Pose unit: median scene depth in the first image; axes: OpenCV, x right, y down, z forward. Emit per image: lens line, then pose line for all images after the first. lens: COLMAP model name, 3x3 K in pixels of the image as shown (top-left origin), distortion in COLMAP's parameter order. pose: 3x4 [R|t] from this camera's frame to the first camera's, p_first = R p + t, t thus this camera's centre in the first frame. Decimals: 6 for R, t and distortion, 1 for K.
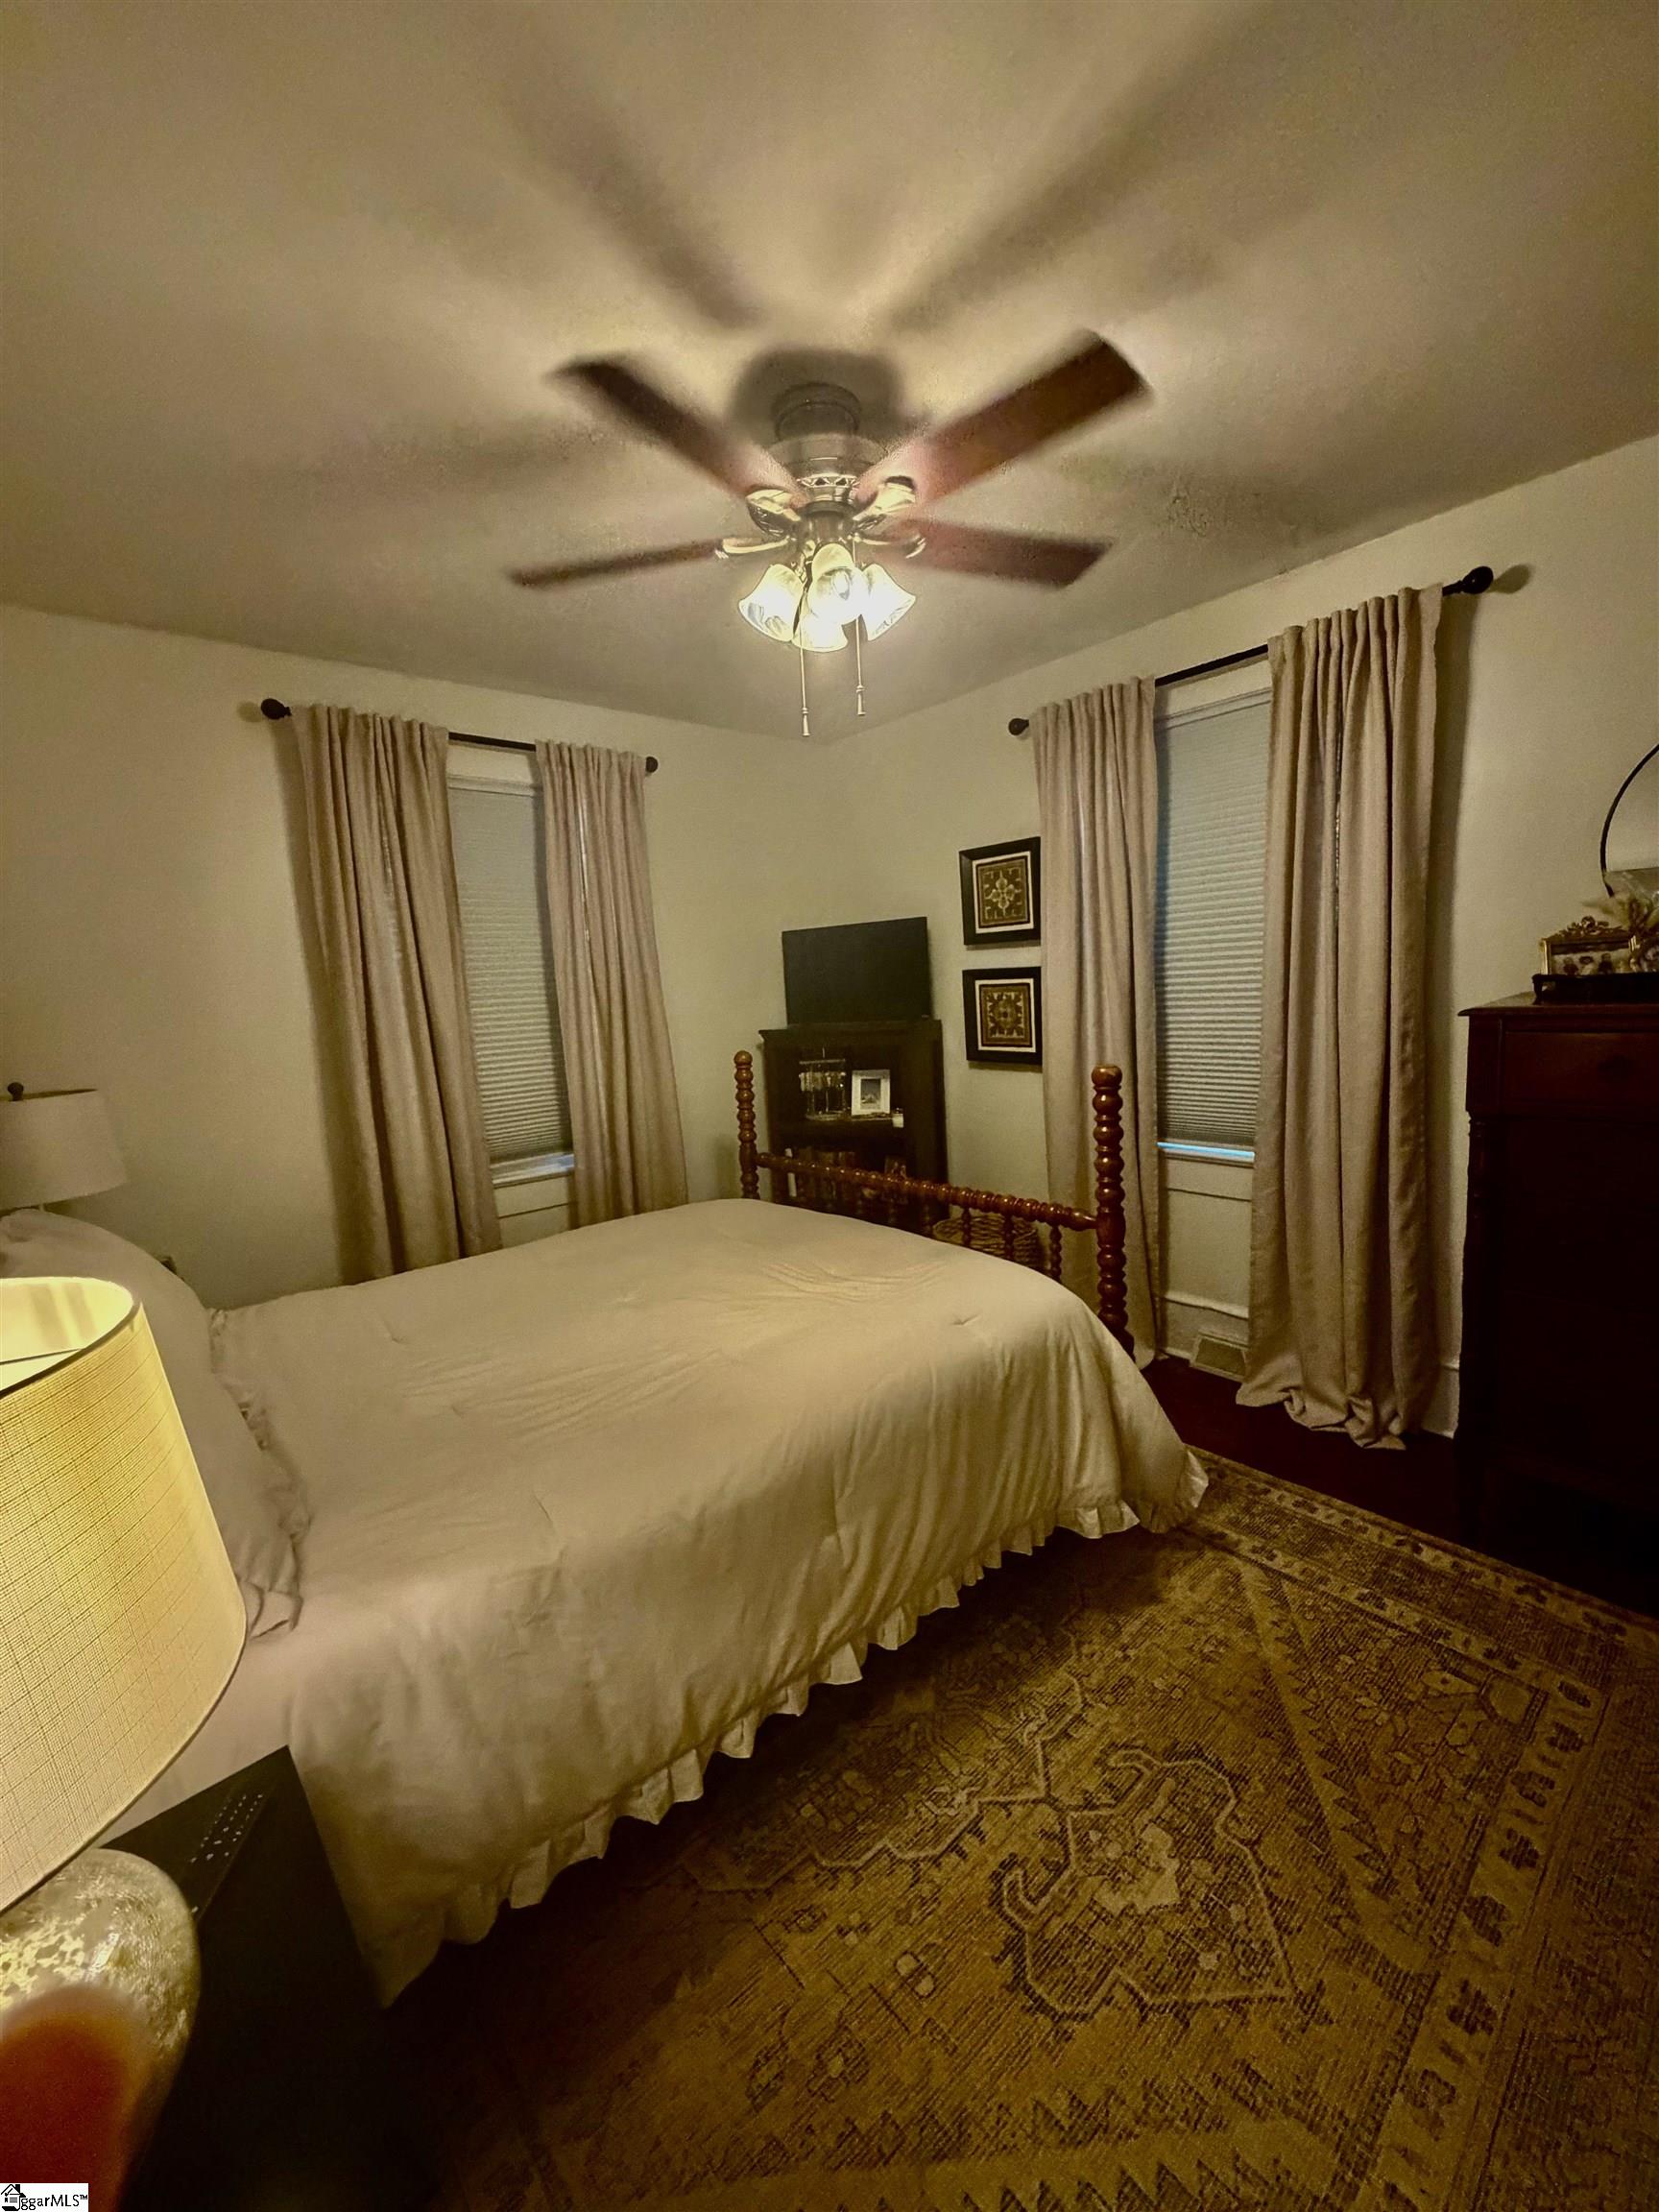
lens RADIAL K [[888.2, 0, 827.3], [0, 888.2, 1098.2], [0, 0, 1]] dist [-0.001892, 0.000235]
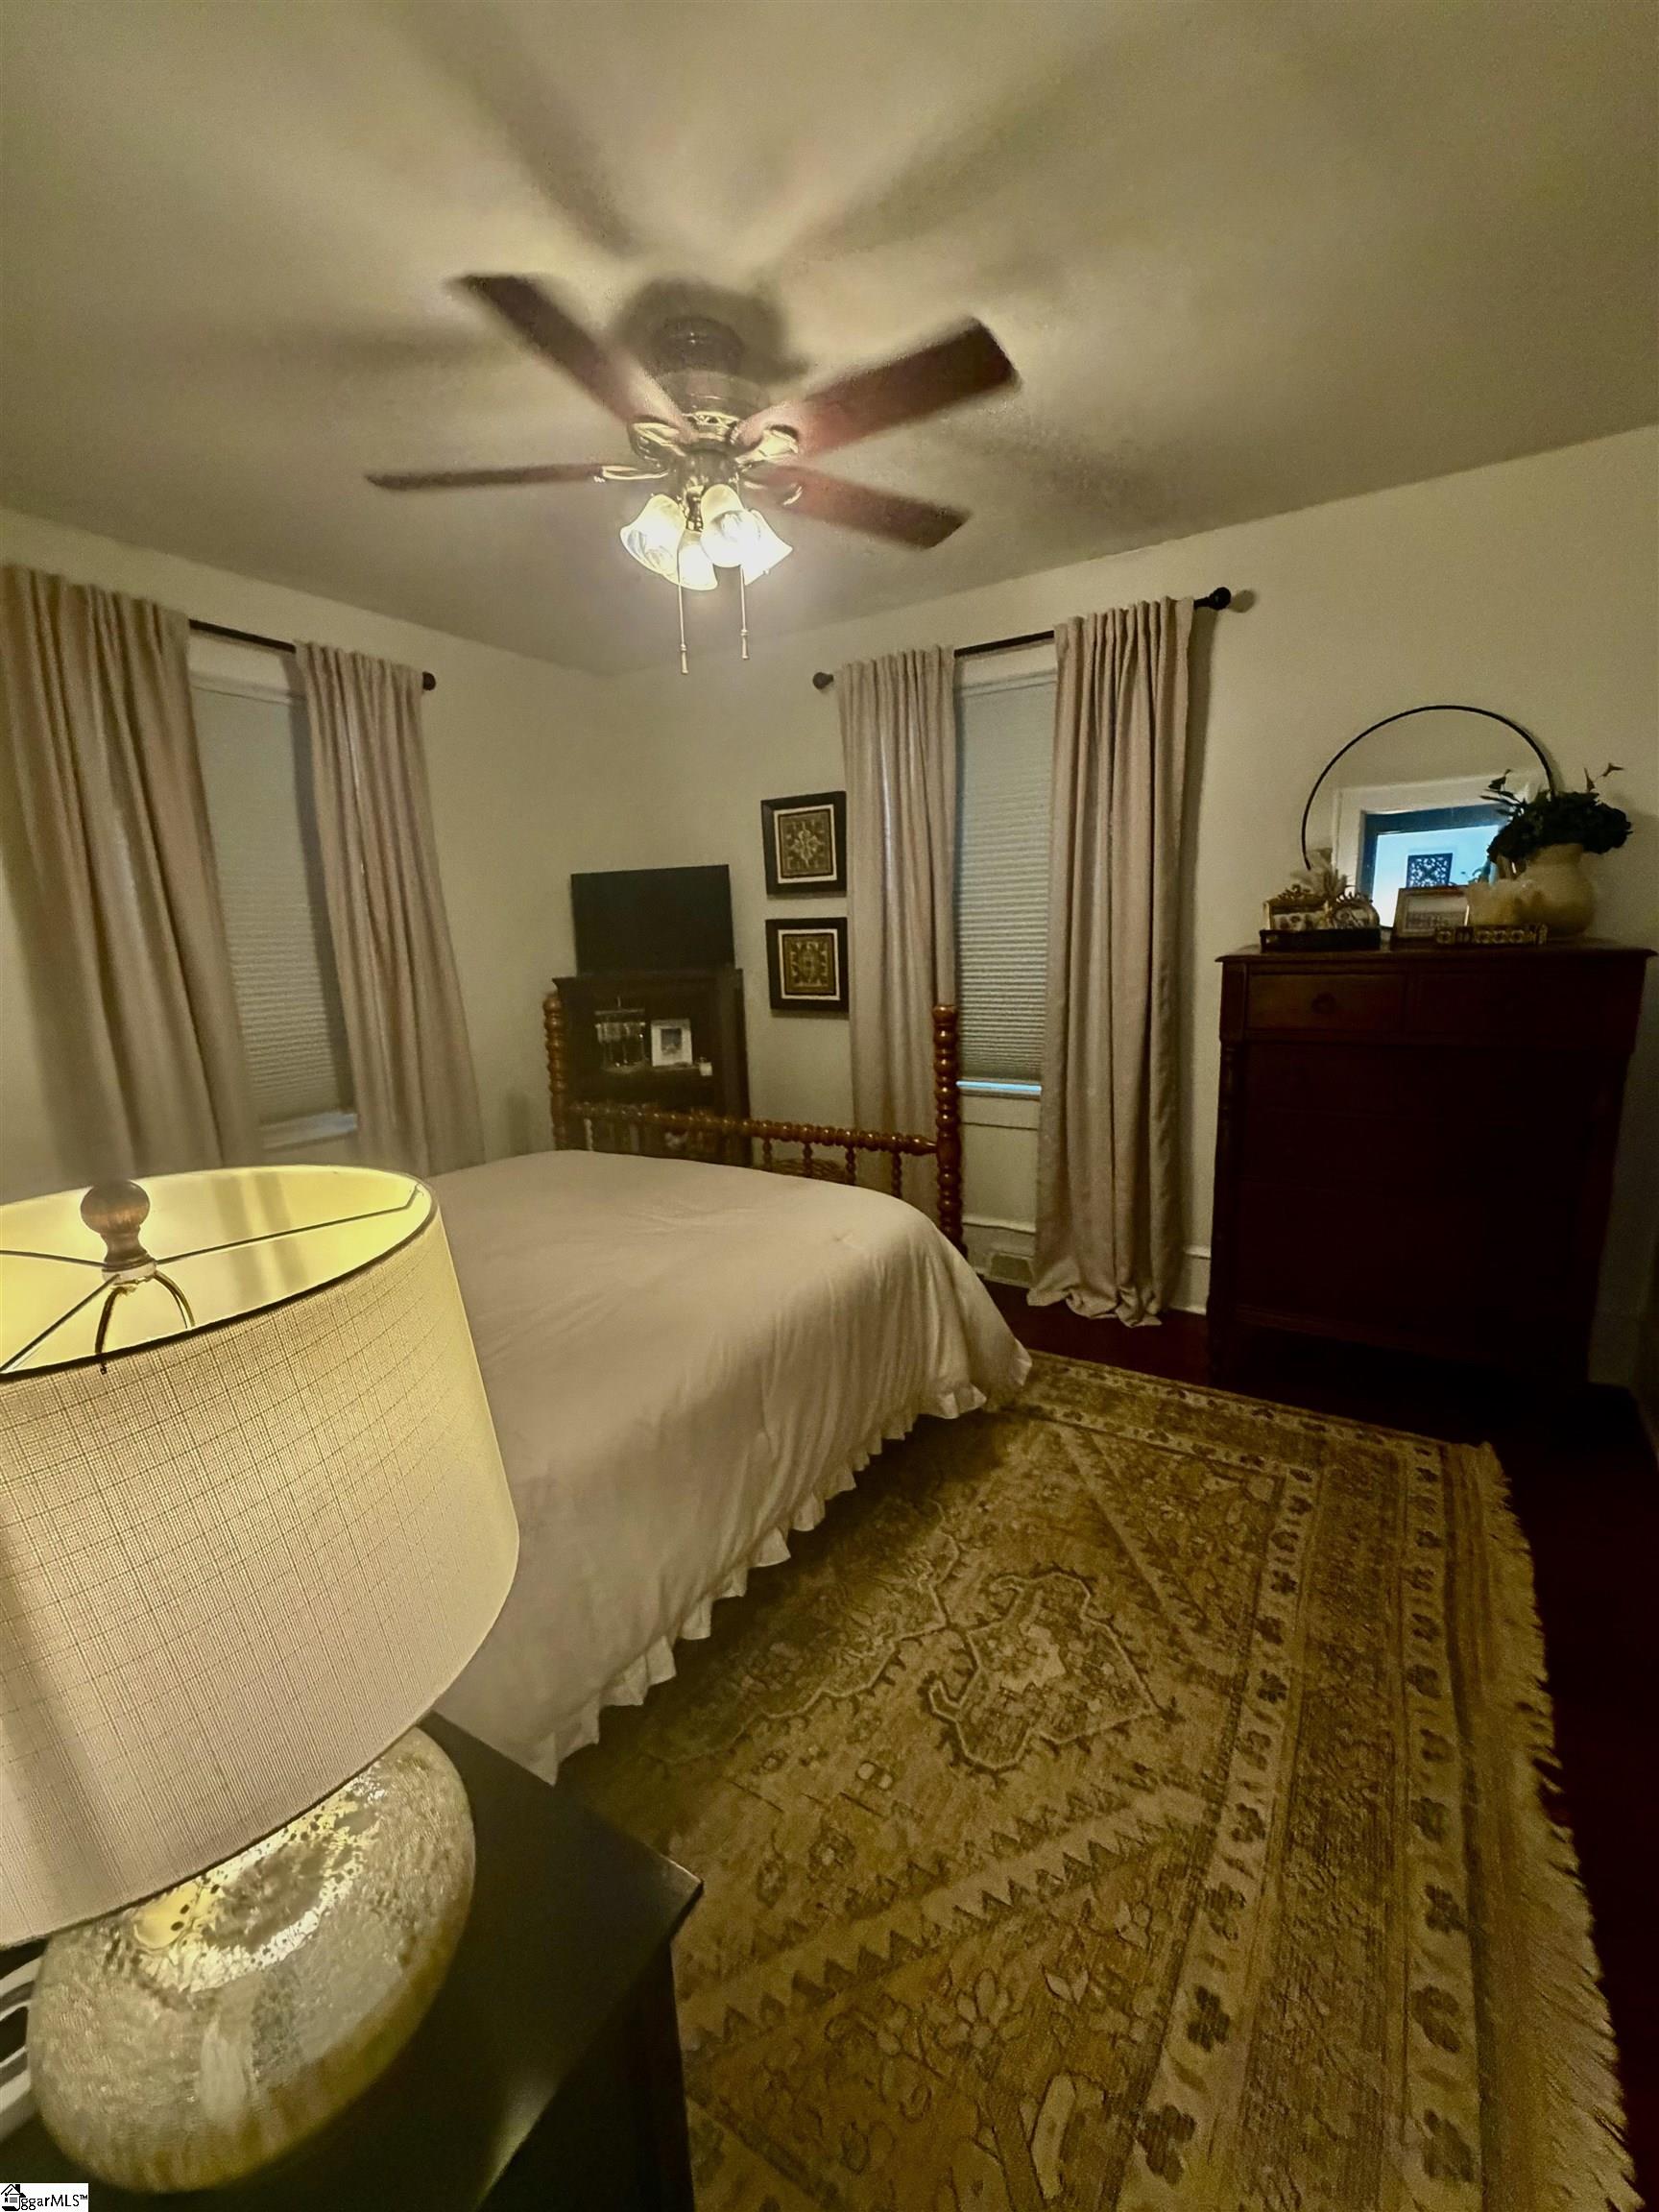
lens RADIAL K [[920.4, 0, 829.5], [0, 920.4, 1106.0], [0, 0, 1]] dist [-0.001866, 0.000028]
pose [[0.953146, -0.034926, 0.300487, -0.224116], [0.020683, 0.998512, 0.050451, 0.037613], [-0.301802, -0.041873, 0.952451, -0.073035]]
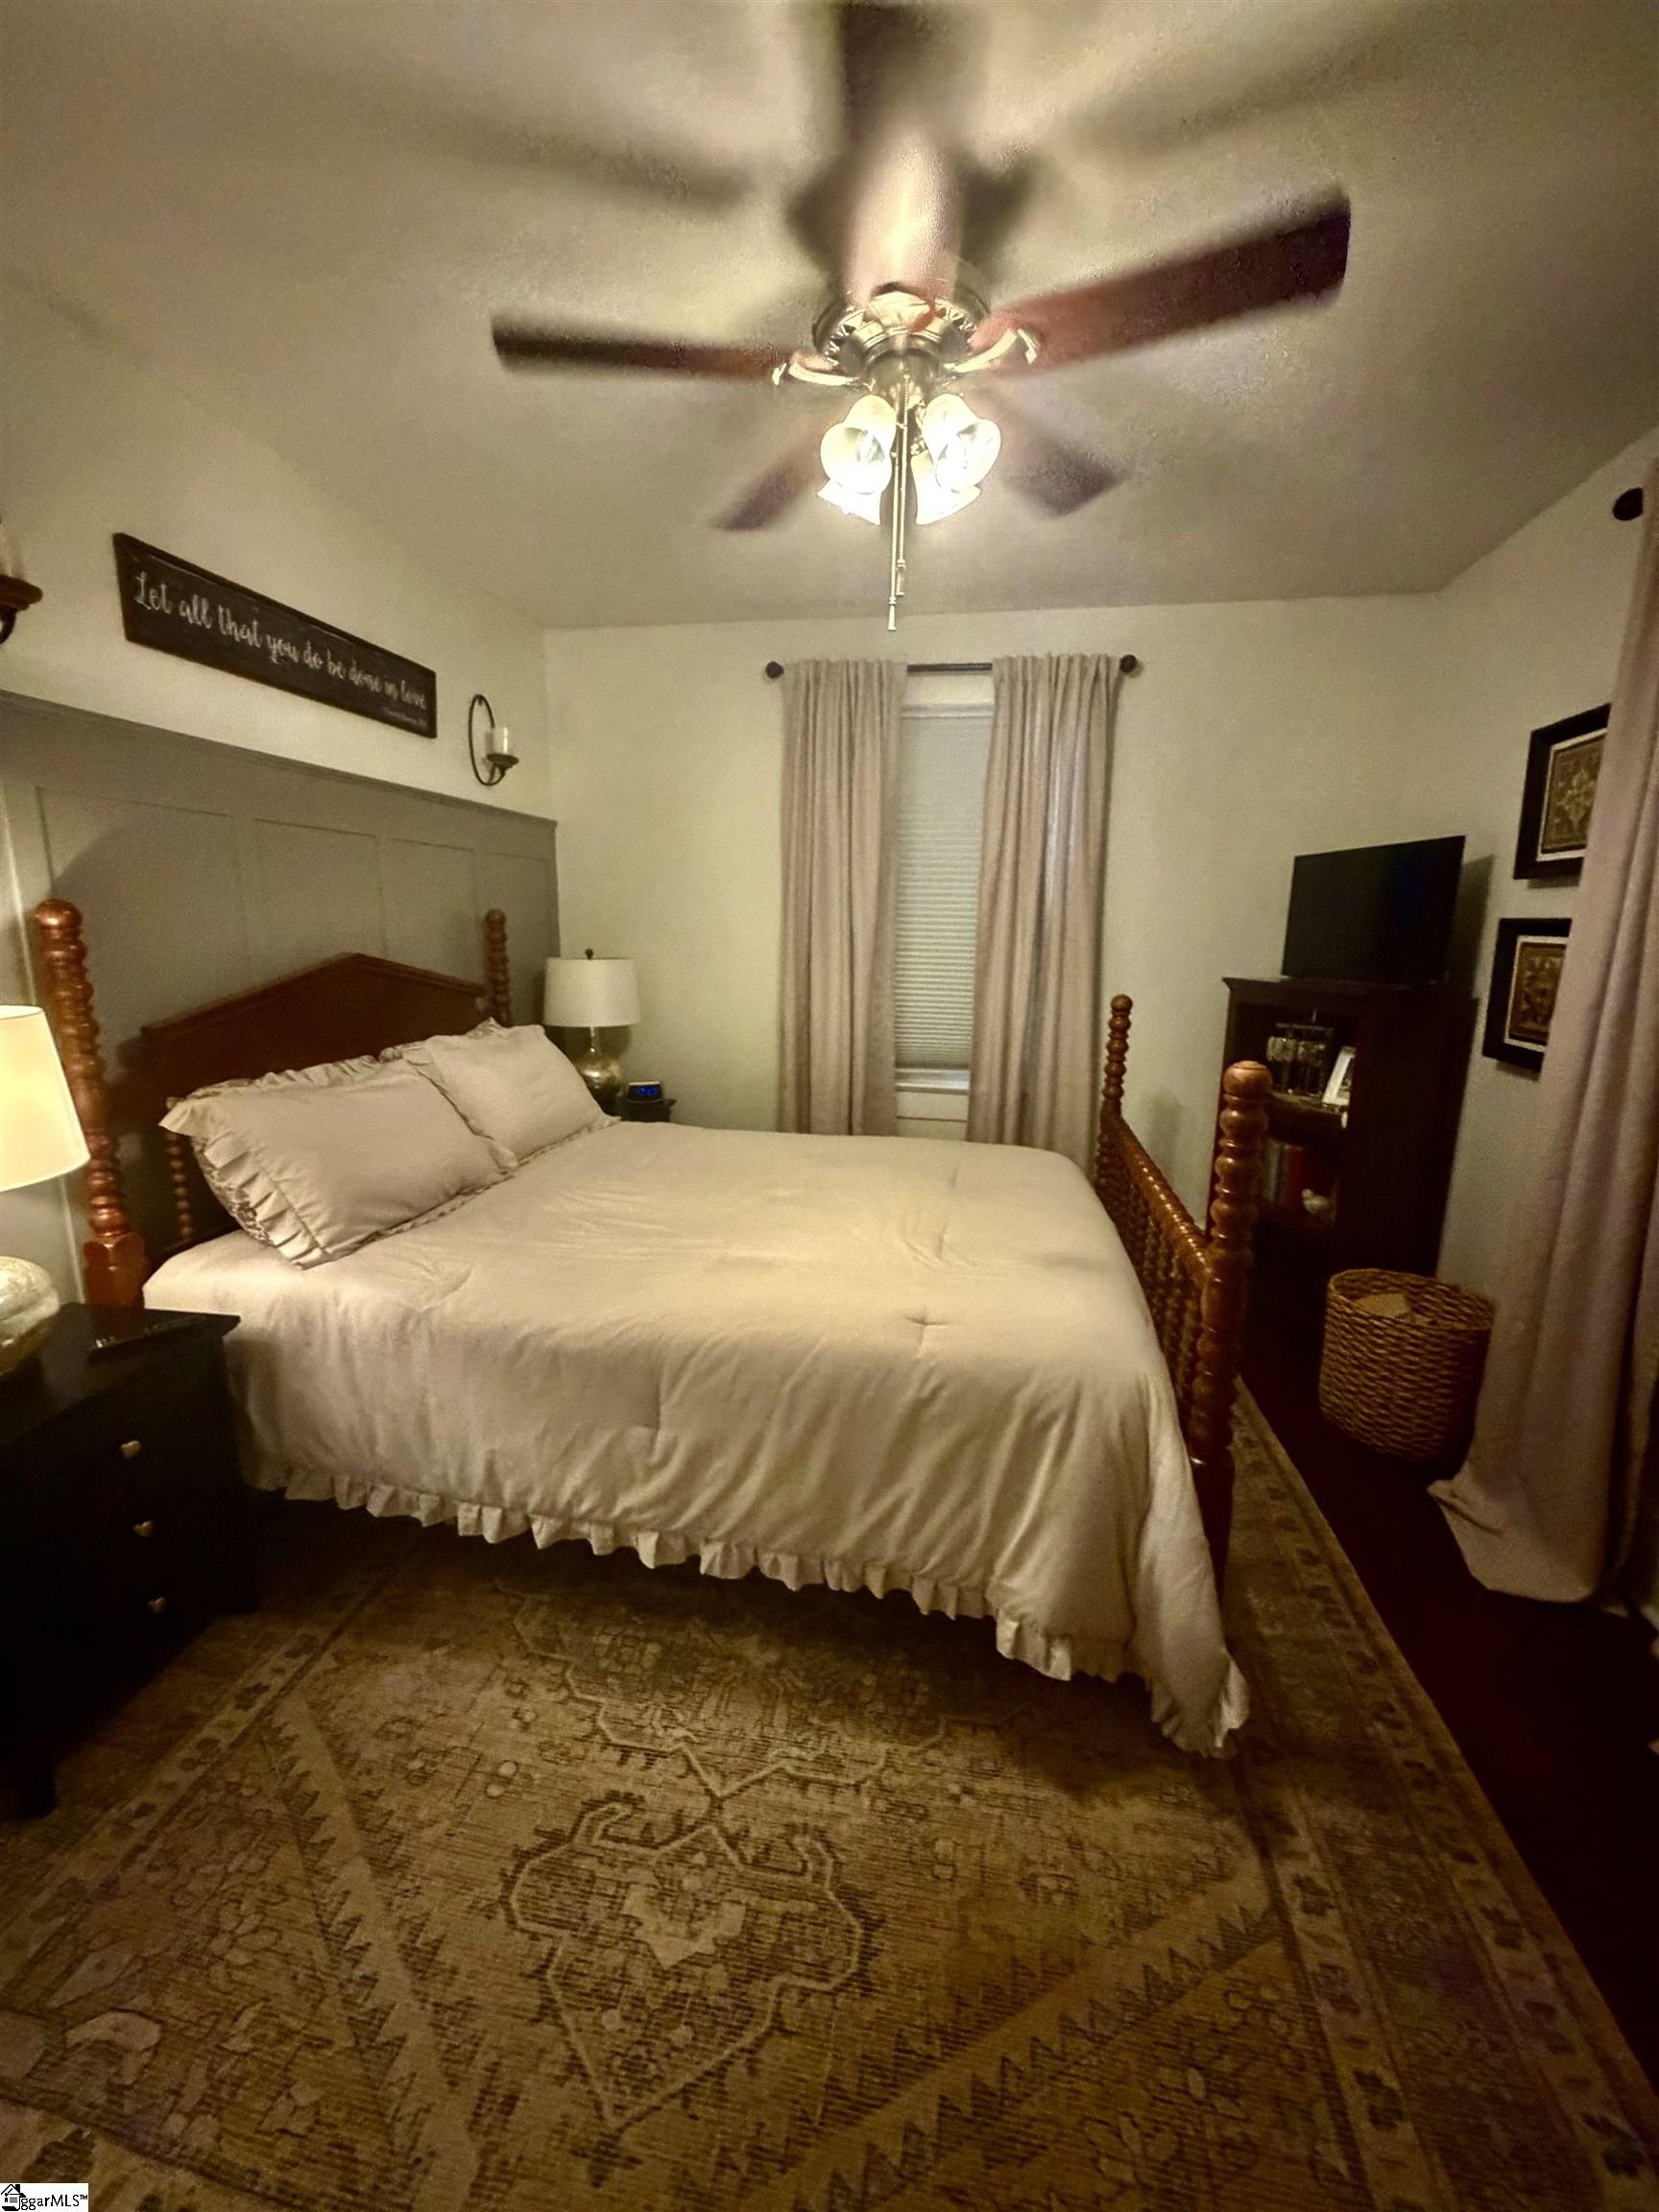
lens RADIAL K [[888.2, 0, 827.3], [0, 888.2, 1098.2], [0, 0, 1]] dist [-0.001892, 0.000235]
pose [[0.624633, 0.213660, -0.751121, 0.799889], [-0.151723, 0.976719, 0.151659, -0.084502], [0.766037, 0.019231, 0.642508, 0.439063]]
